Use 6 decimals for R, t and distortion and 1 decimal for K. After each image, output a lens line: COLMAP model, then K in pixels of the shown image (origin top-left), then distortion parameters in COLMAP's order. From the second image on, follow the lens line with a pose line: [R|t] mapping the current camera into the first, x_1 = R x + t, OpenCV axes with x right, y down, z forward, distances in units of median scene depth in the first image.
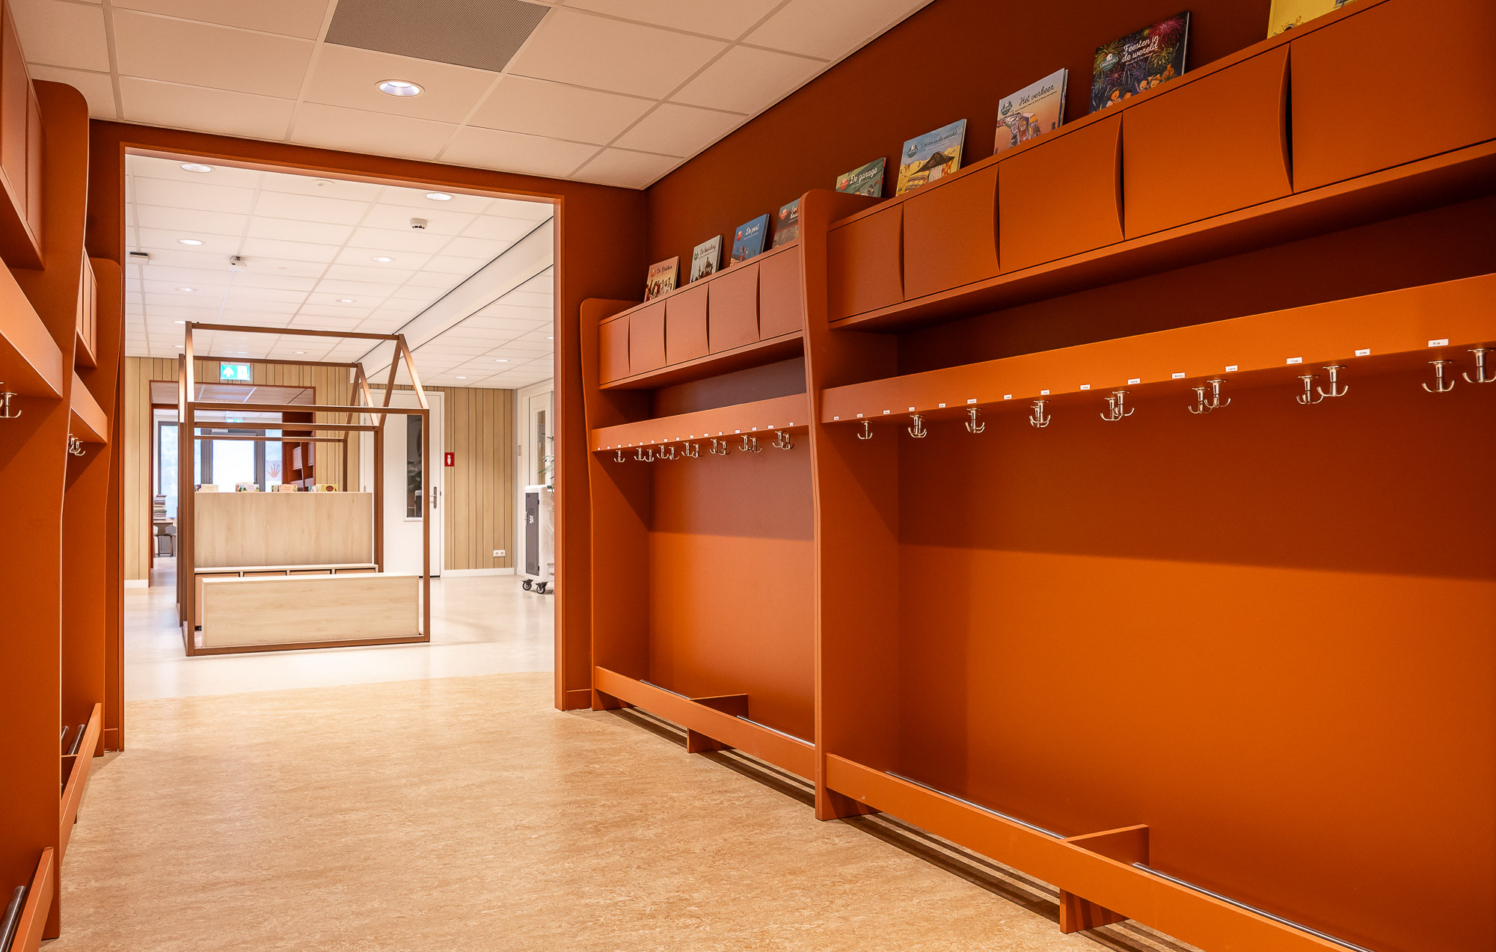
lens RADIAL K [[1132.2, 0, 745.3], [0, 1132.2, 484.0], [0, 0, 1]] dist [-0.001725, -0.003471]
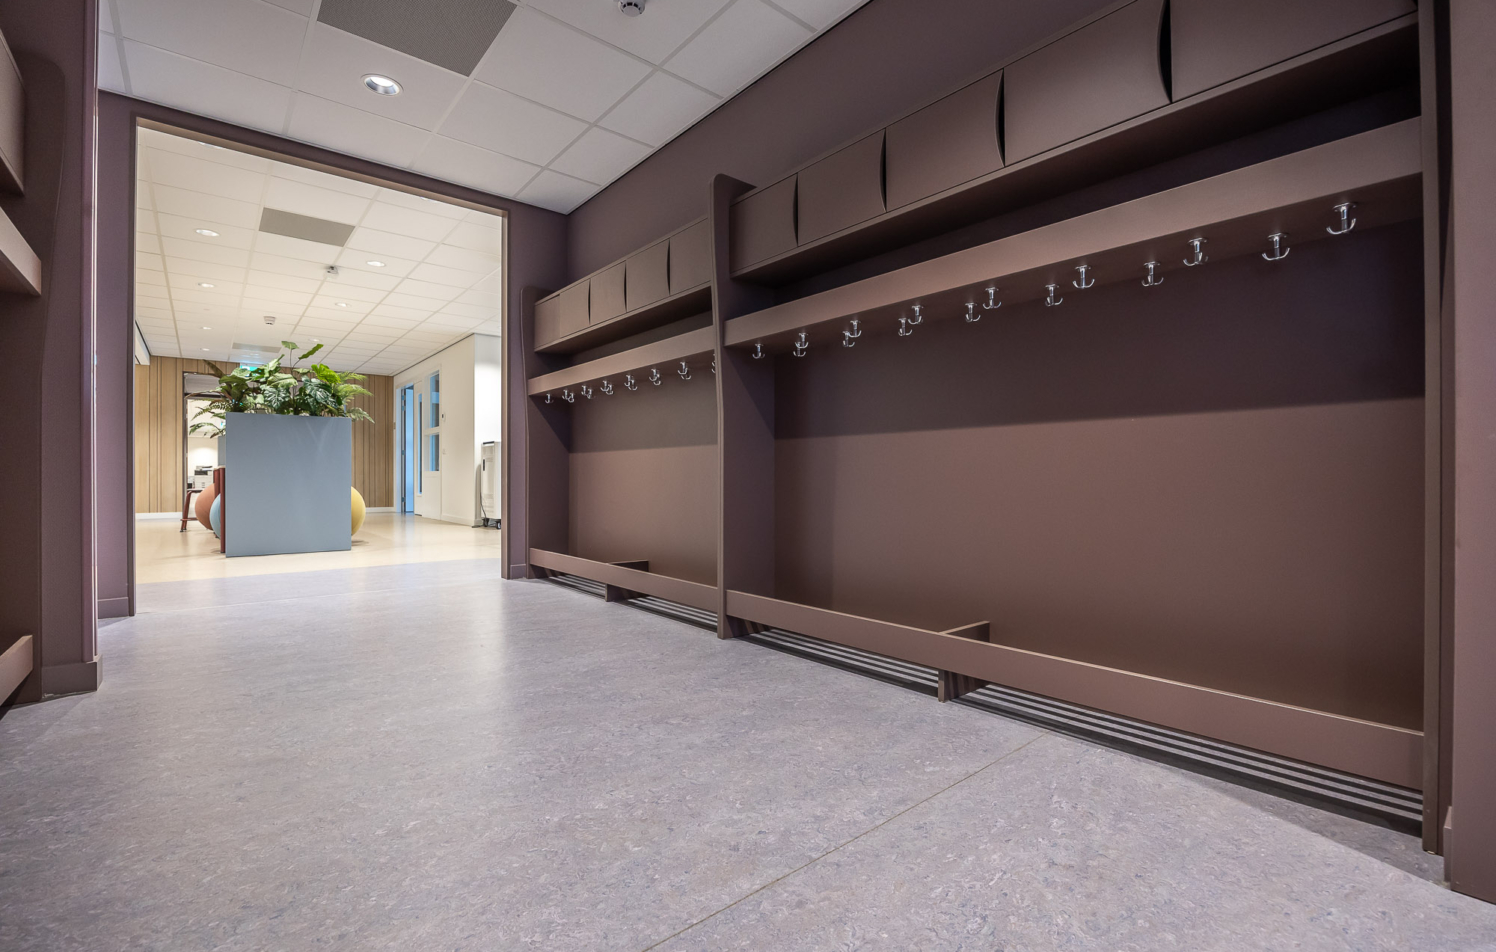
lens RADIAL K [[645.1, 0, 747.2], [0, 645.1, 477.7], [0, 0, 1]] dist [-0.016521, 0.000261]
pose [[0.973208, 0.005426, 0.229861, -0.080204], [-0.007951, 0.999918, 0.010058, 0.092016], [-0.229788, -0.011616, 0.973171, 0.234871]]
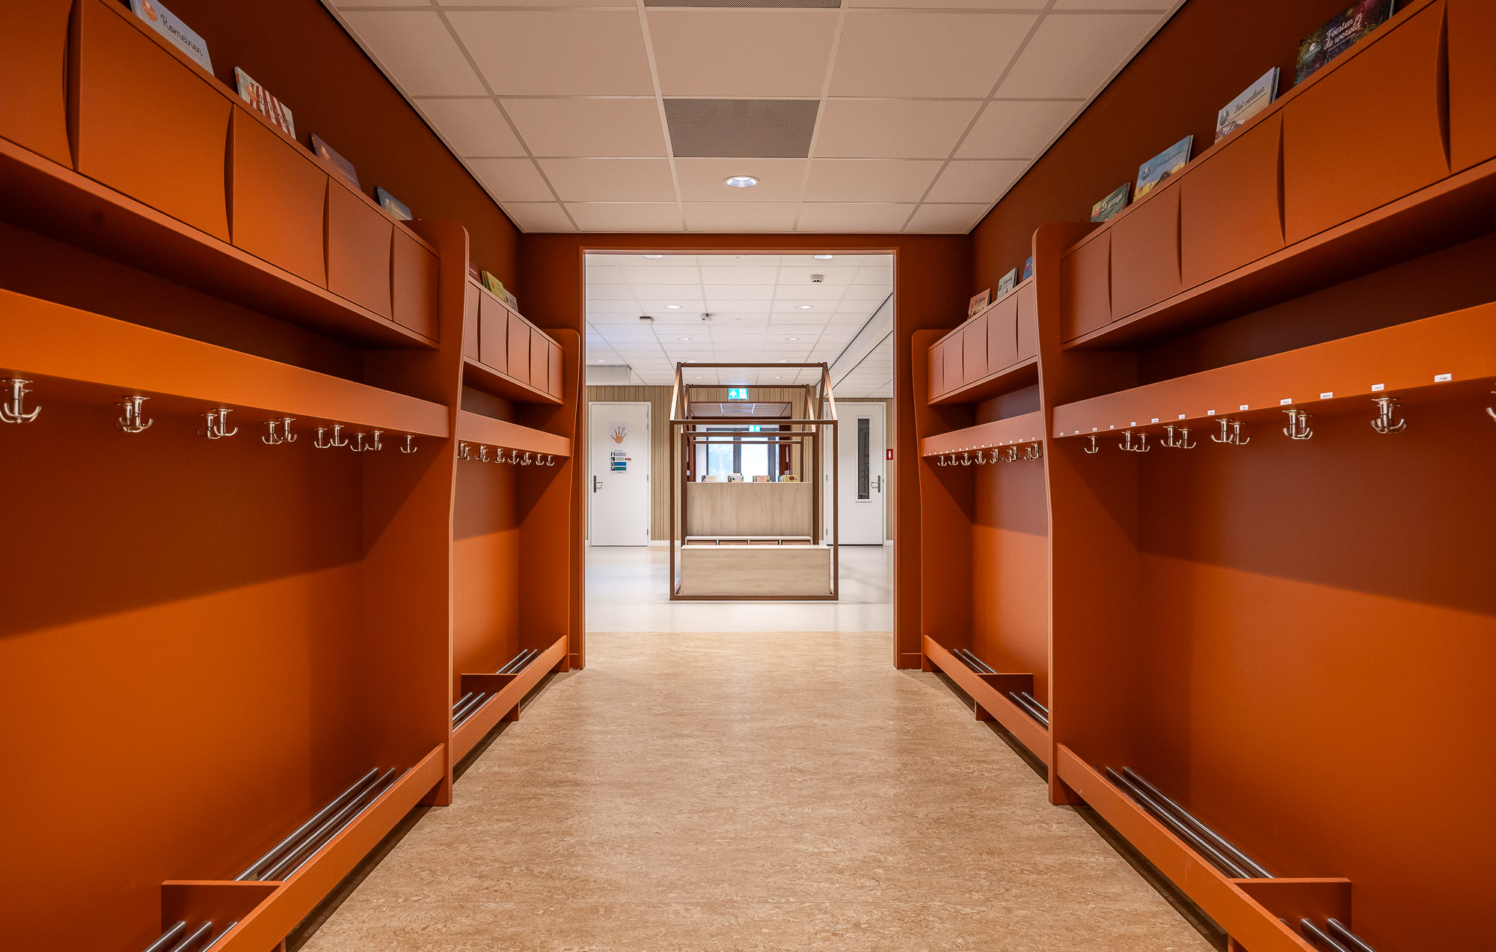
lens RADIAL K [[884.6, 0, 748.3], [0, 884.6, 476.2], [0, 0, 1]] dist [-0.008427, 0.000247]
pose [[0.893329, 0.001680, -0.449400, 0.179688], [0.002772, 0.999953, 0.009248, -0.025335], [0.449395, -0.009508, 0.893283, 0.110530]]
